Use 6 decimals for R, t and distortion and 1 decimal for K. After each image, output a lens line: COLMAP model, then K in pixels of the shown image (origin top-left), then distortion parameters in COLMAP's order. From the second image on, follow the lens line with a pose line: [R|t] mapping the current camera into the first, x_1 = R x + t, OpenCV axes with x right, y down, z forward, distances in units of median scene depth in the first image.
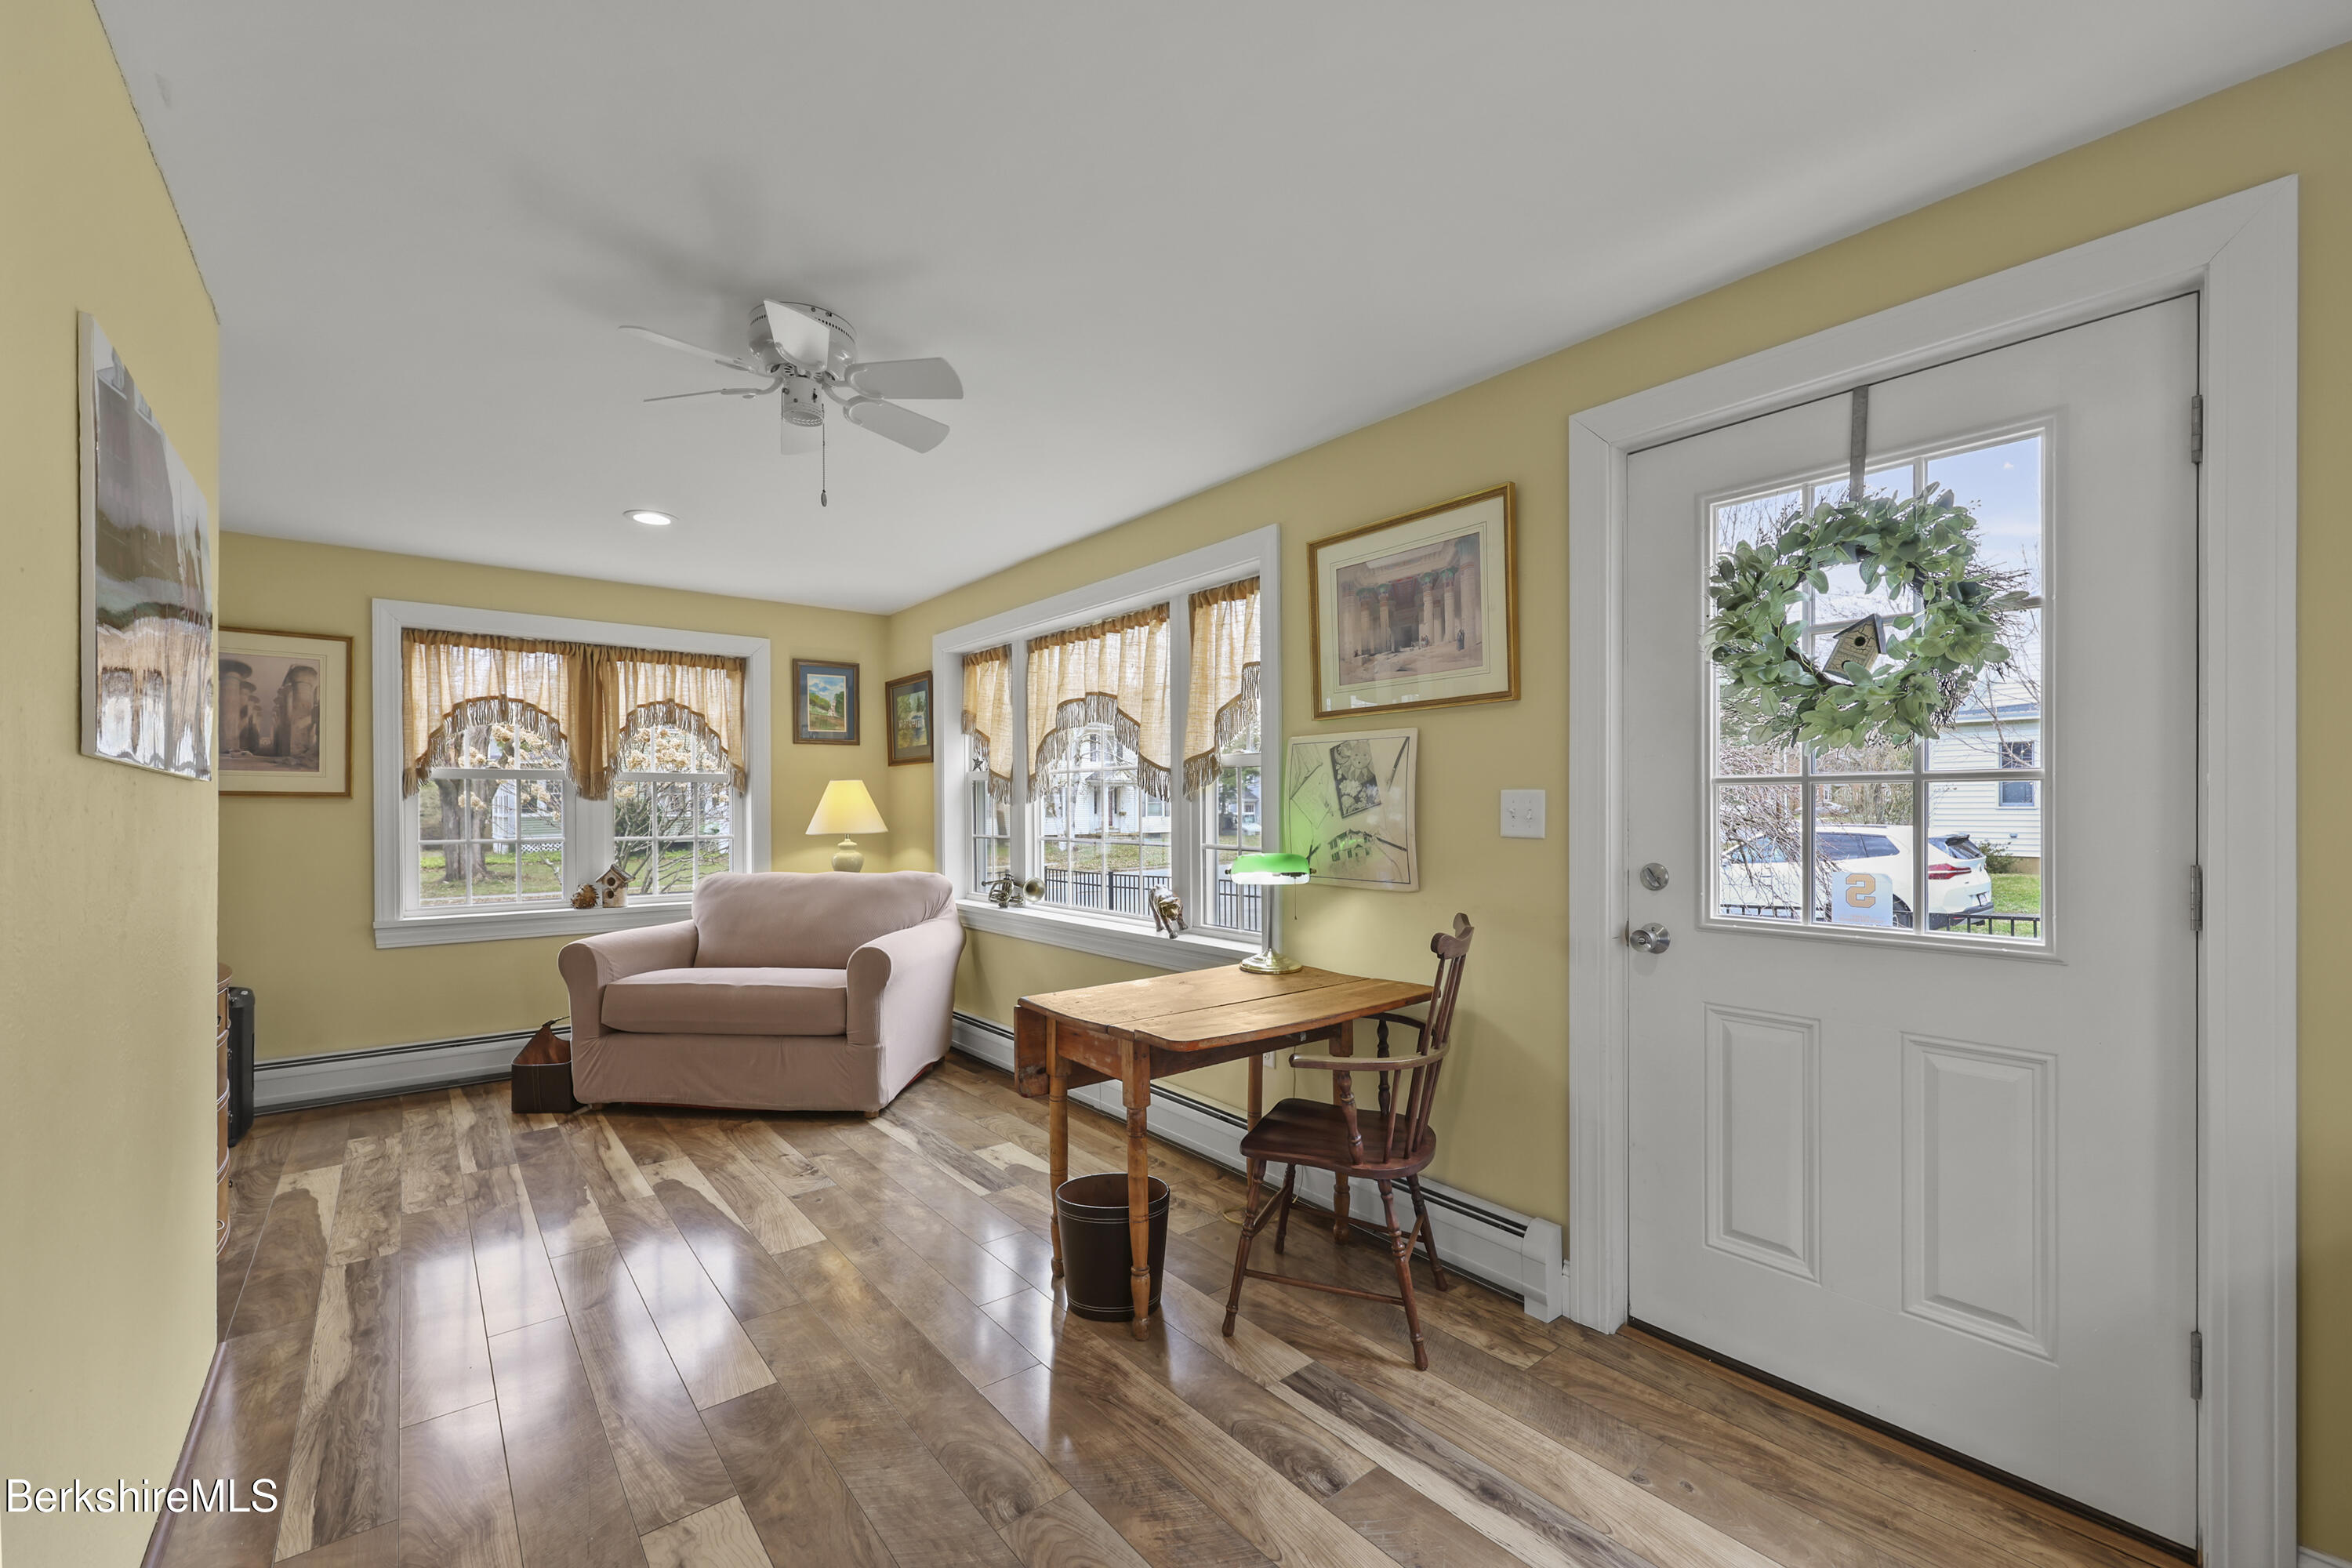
lens RADIAL K [[959.1, 0, 1181.5], [0, 959.1, 791.0], [0, 0, 1]] dist [0.002689, -0.000877]
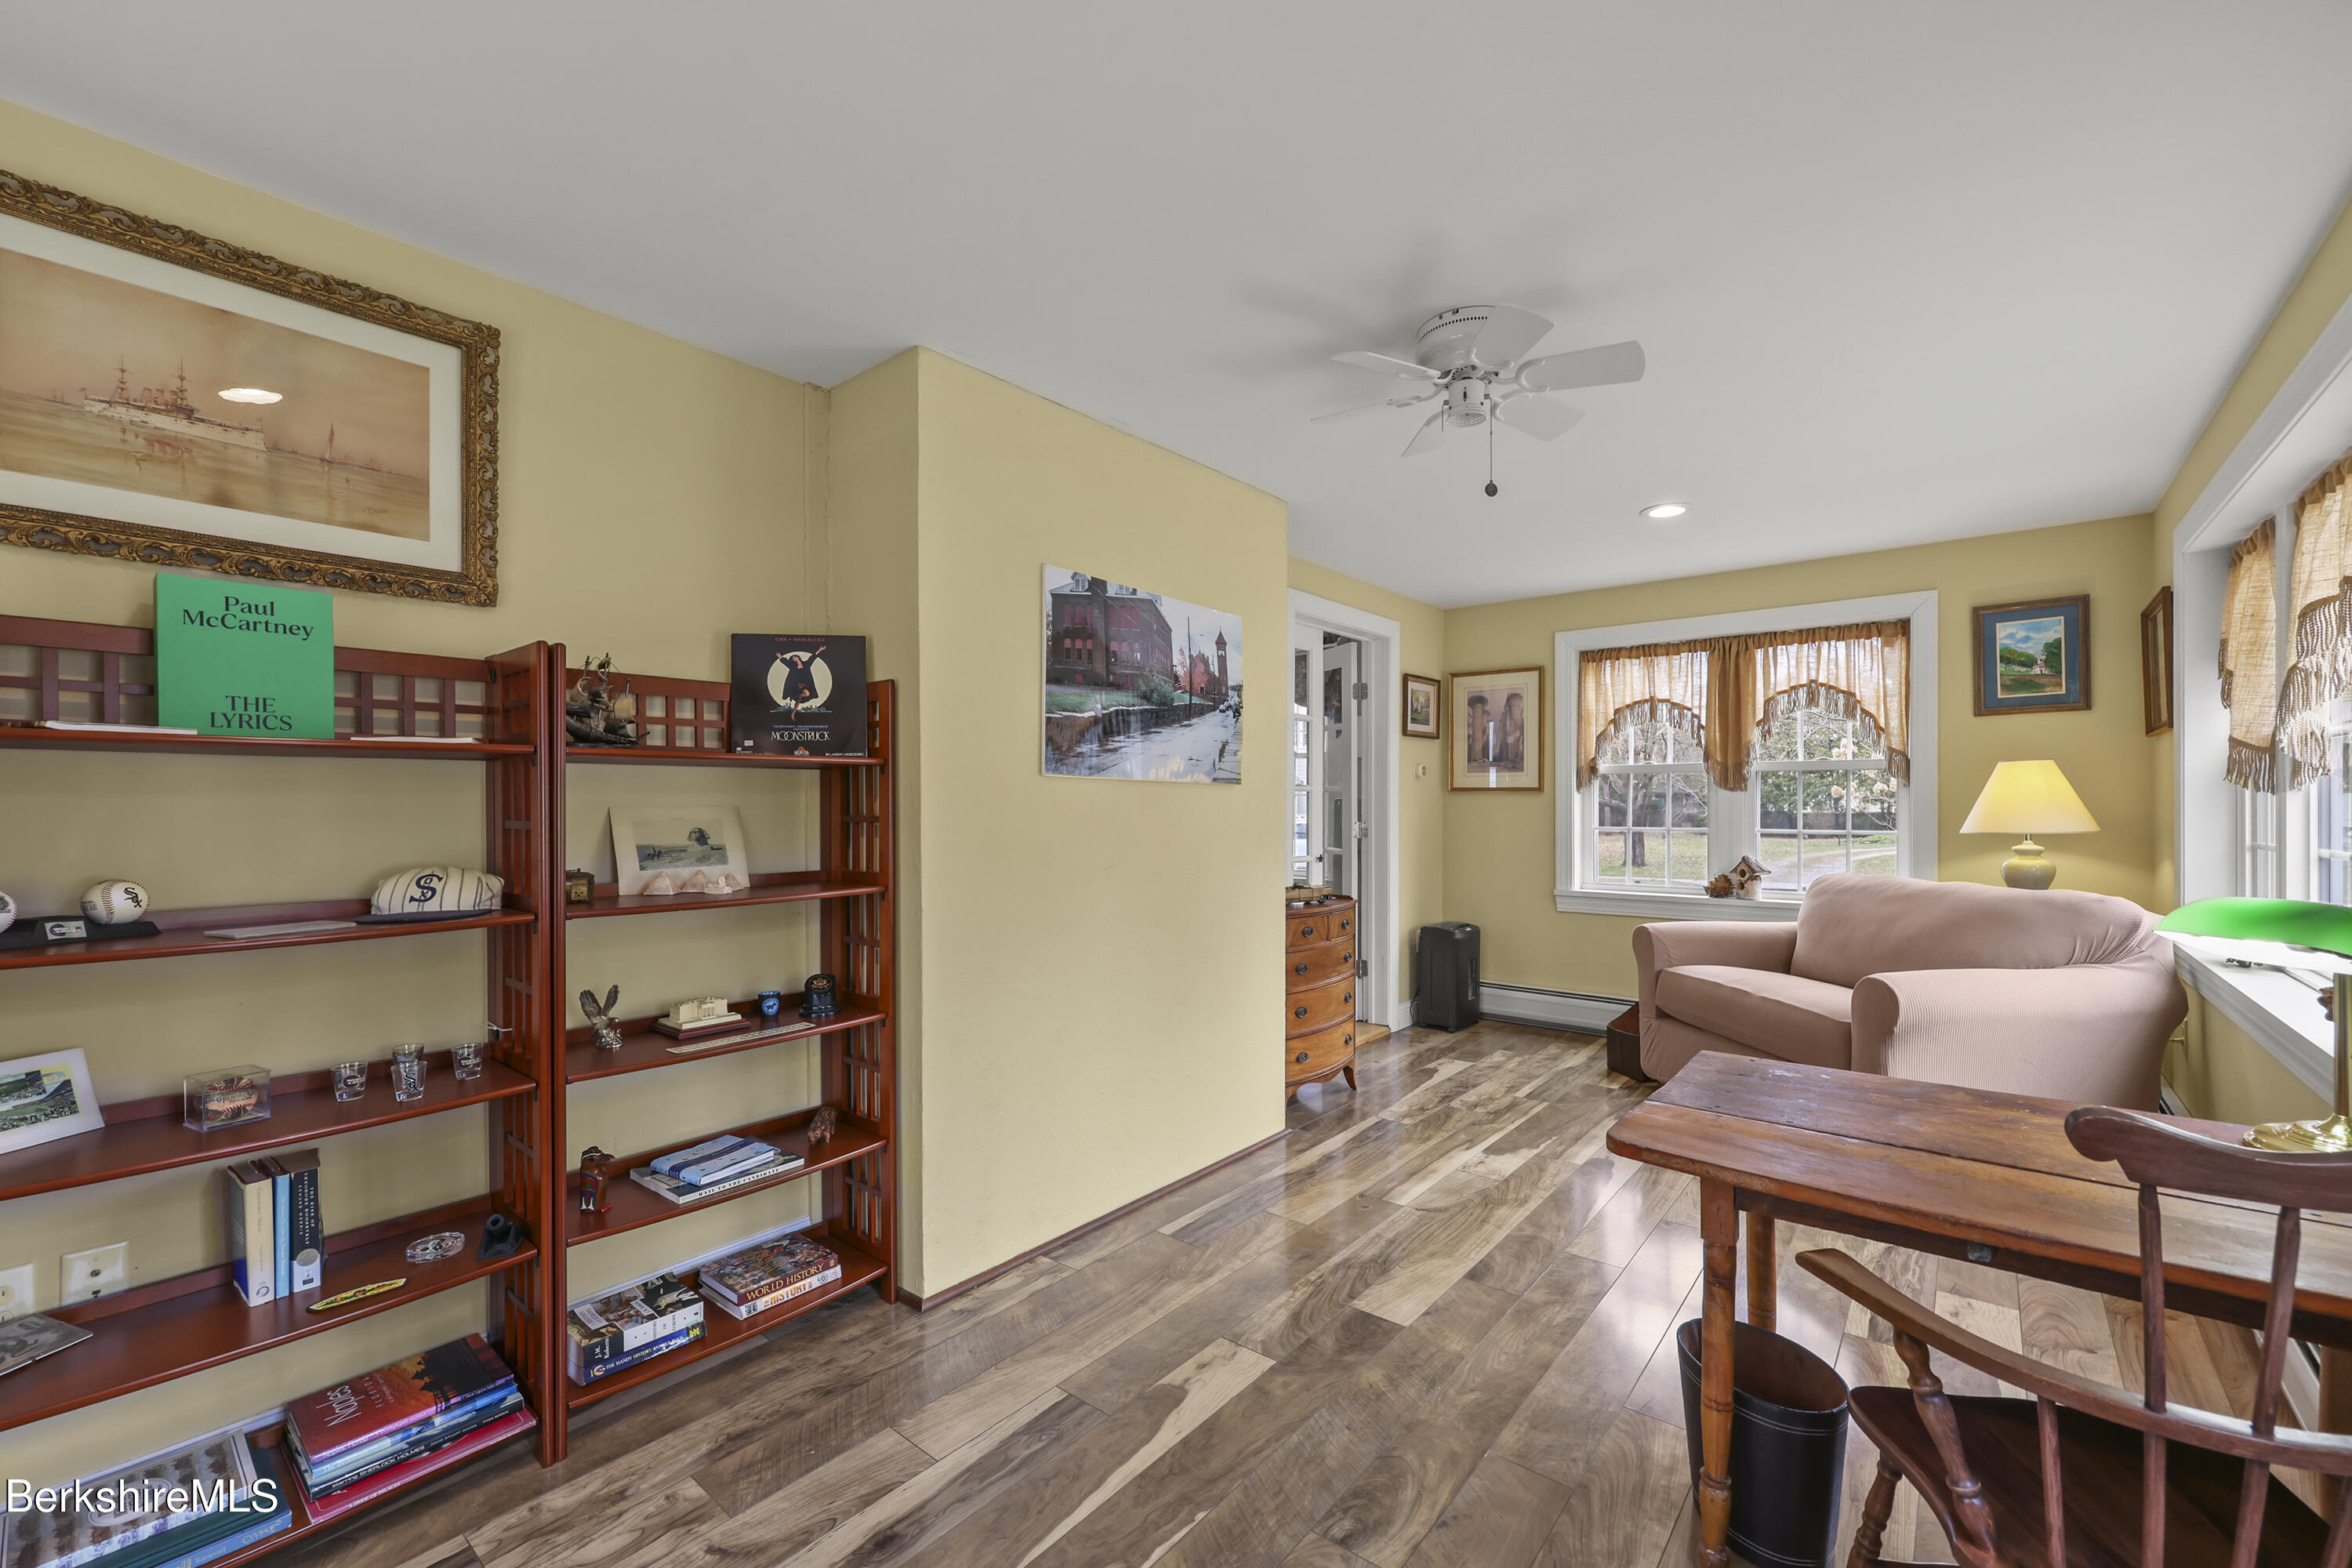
lens RADIAL K [[959.1, 0, 1182.0], [0, 959.1, 800.7], [0, 0, 1]] dist [0.002689, -0.000877]
pose [[0.198703, 0.001727, -0.980058, 0.276595], [0.020194, 0.999779, 0.005856, 0.001953], [0.979852, -0.020955, 0.198624, 0.251417]]
